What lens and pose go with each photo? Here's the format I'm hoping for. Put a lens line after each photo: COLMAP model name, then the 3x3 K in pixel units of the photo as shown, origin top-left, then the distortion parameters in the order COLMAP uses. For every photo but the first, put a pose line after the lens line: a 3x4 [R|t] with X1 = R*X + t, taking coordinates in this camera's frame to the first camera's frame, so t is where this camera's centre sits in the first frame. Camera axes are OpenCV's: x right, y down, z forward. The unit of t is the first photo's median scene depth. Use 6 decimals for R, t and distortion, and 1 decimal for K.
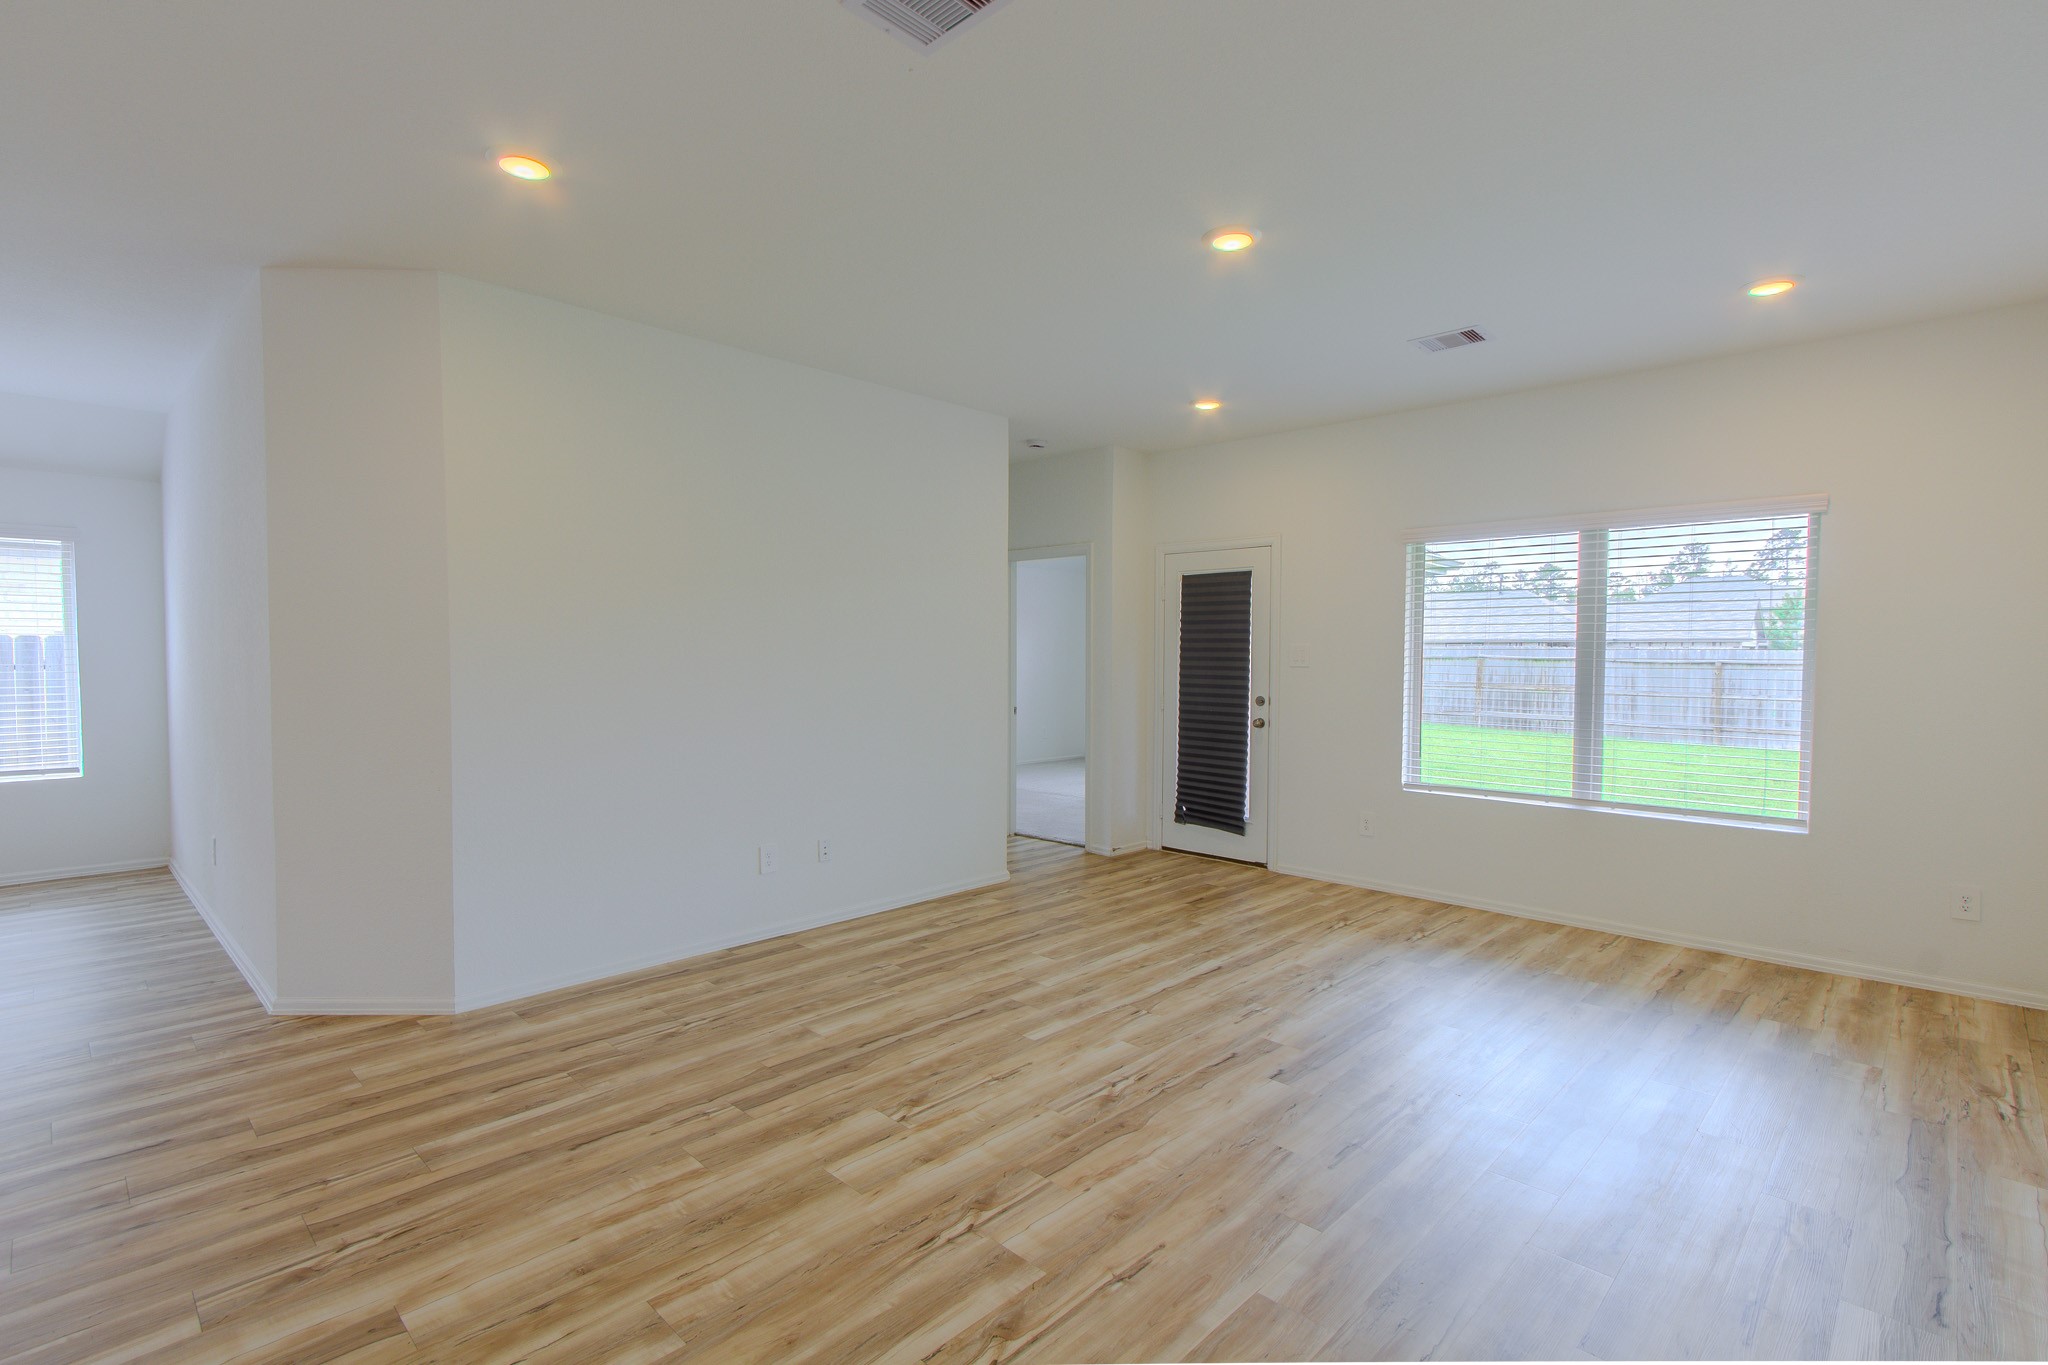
lens RADIAL K [[956.5, 0, 1014.0], [0, 956.5, 676.1], [0, 0, 1]] dist [0.013936, -0.000343]
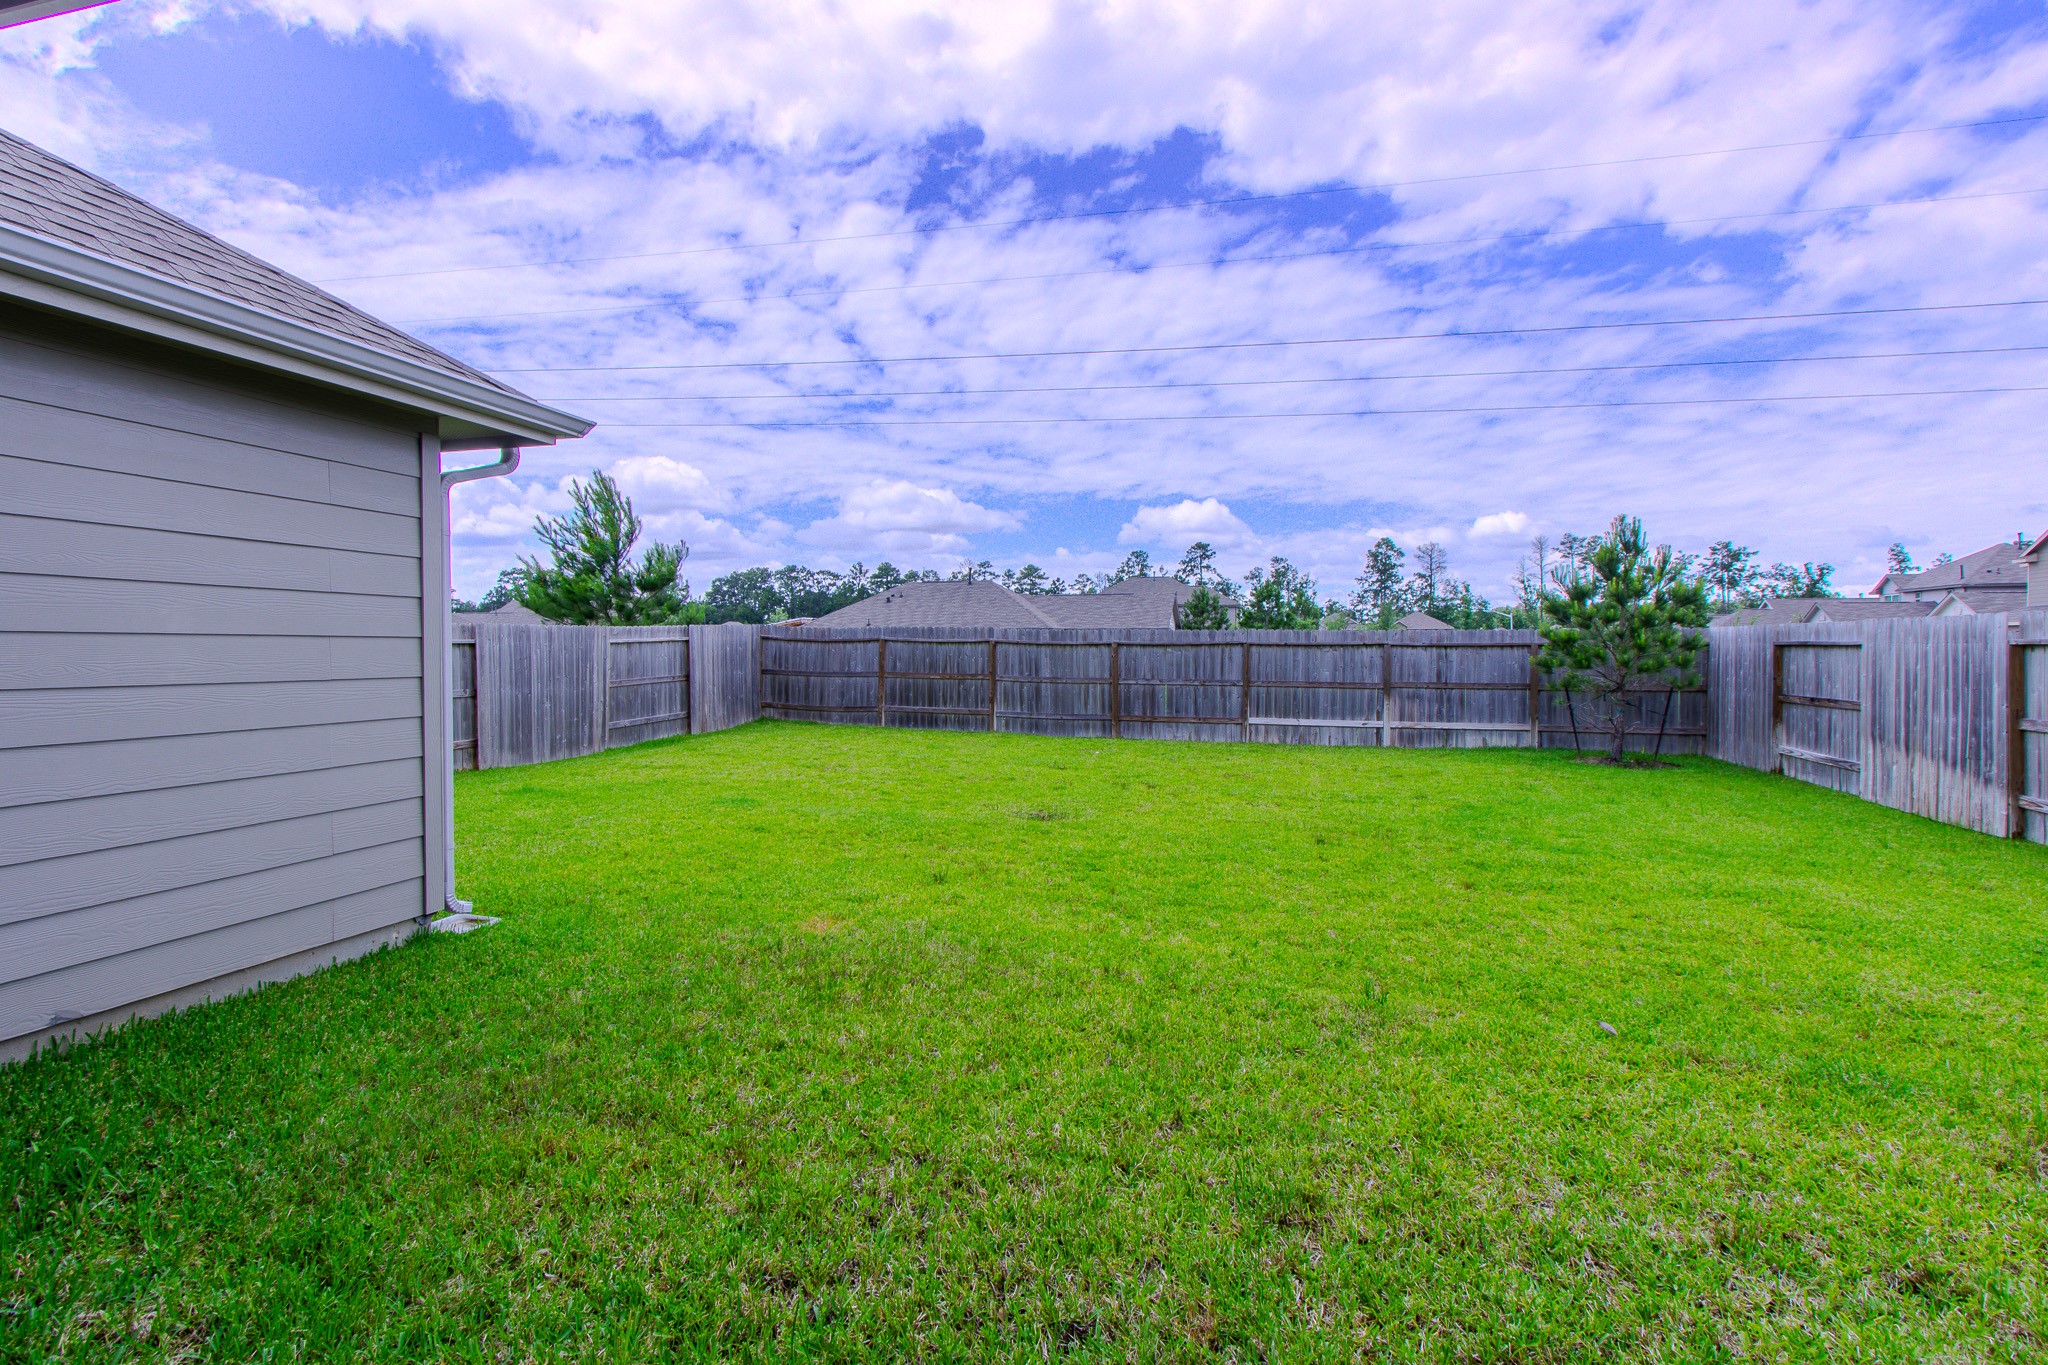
lens RADIAL K [[967.8, 0, 1009.1], [0, 967.8, 656.7], [0, 0, 1]] dist [0.004630, -0.000441]
pose [[0.889511, -0.007981, 0.456844, 1.076587], [0.015382, 0.999804, -0.012485, 0.036287], [-0.456655, 0.018133, 0.889459, 1.135910]]
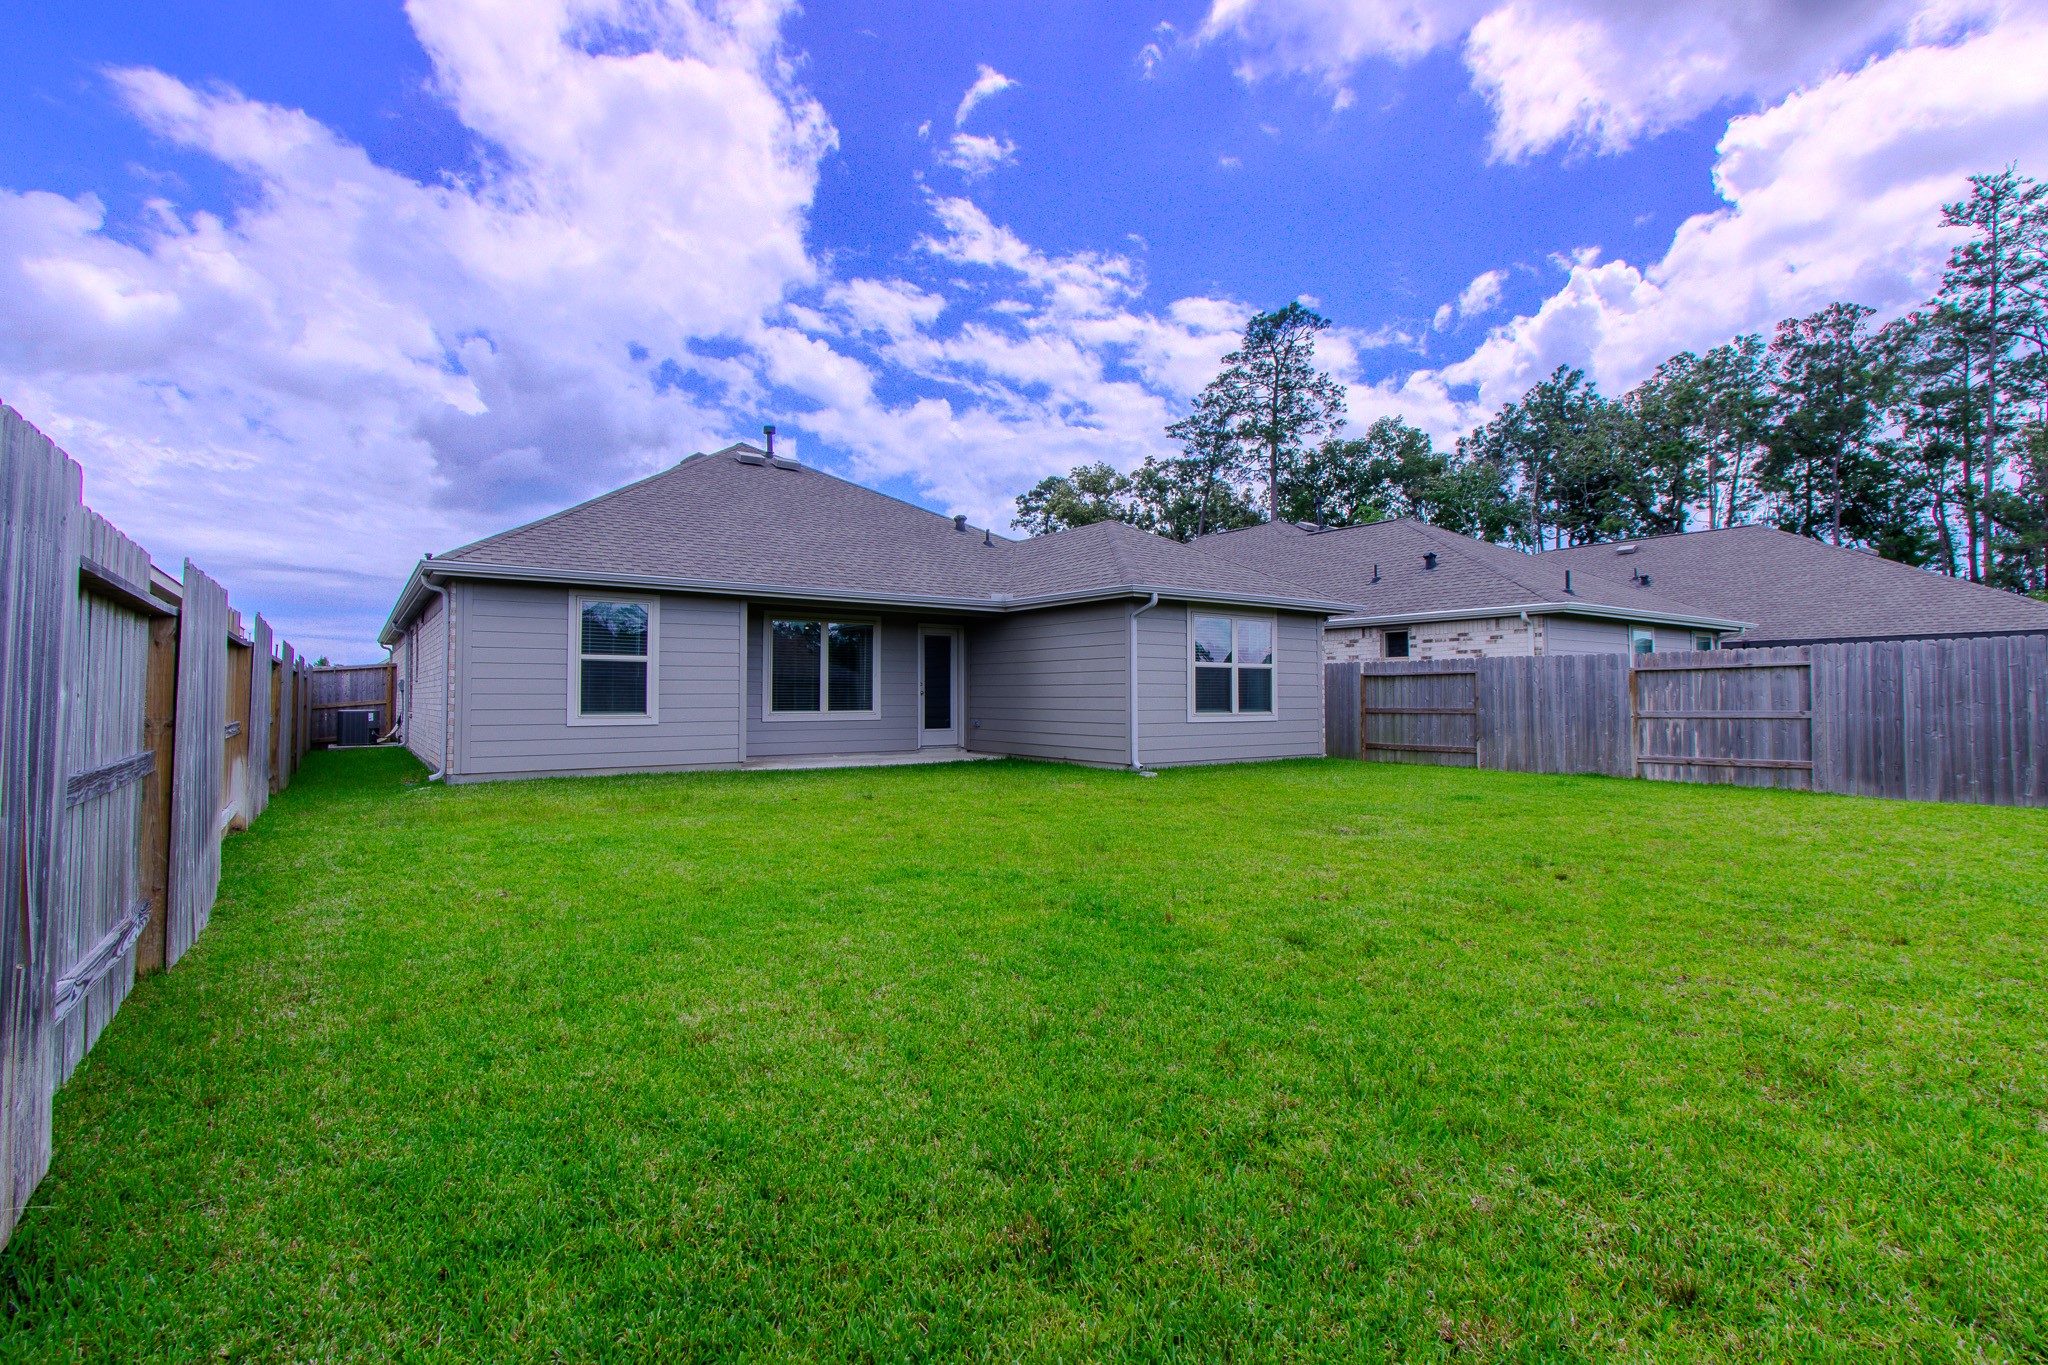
lens RADIAL K [[953.3, 0, 1024.7], [0, 953.3, 654.5], [0, 0, 1]] dist [0.000529, 0.000399]
pose [[-0.173877, -0.045454, -0.983718, 4.310152], [-0.023014, 0.998849, -0.042085, 0.080022], [0.984498, 0.015322, -0.174723, 2.703240]]
